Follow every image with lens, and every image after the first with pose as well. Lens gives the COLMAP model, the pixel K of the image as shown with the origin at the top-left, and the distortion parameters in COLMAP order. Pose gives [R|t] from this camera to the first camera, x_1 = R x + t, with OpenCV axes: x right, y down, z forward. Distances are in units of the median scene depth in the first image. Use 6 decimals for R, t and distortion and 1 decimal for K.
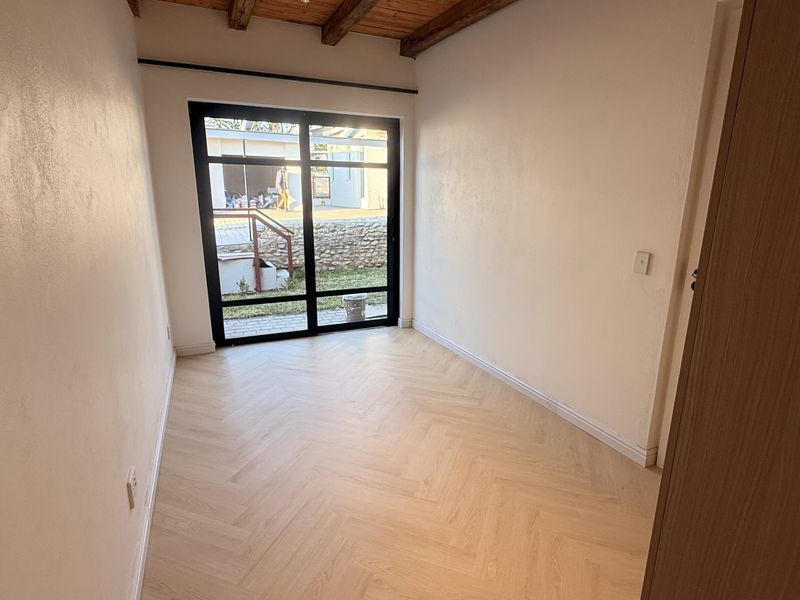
lens RADIAL K [[425.2, 0, 399.7], [0, 425.2, 300.4], [0, 0, 1]] dist [-0.002752, 0.000815]
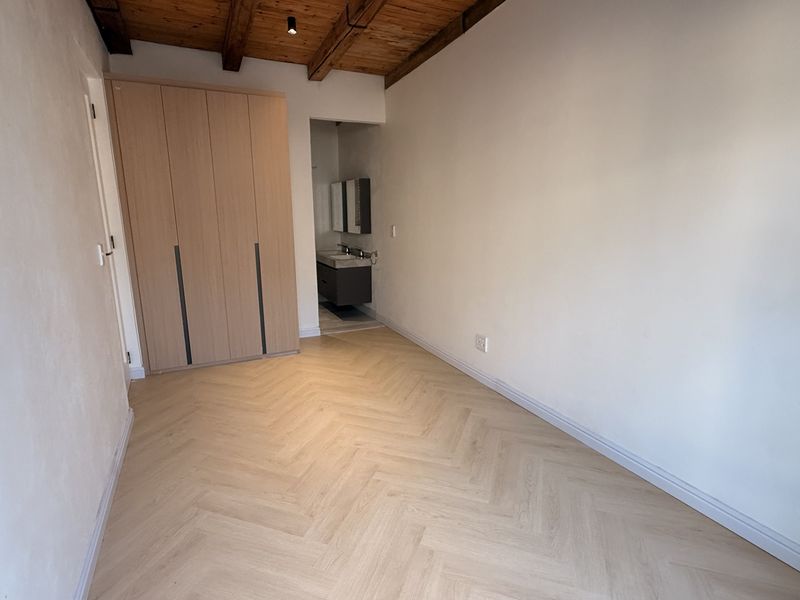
lens RADIAL K [[425.2, 0, 400.5], [0, 425.2, 300.7], [0, 0, 1]] dist [-0.002752, 0.000815]
pose [[-0.999606, 0.000752, -0.028065, -0.119771], [-0.011204, 0.905907, 0.423329, -0.365793], [0.025743, 0.423476, -0.905541, 1.685301]]
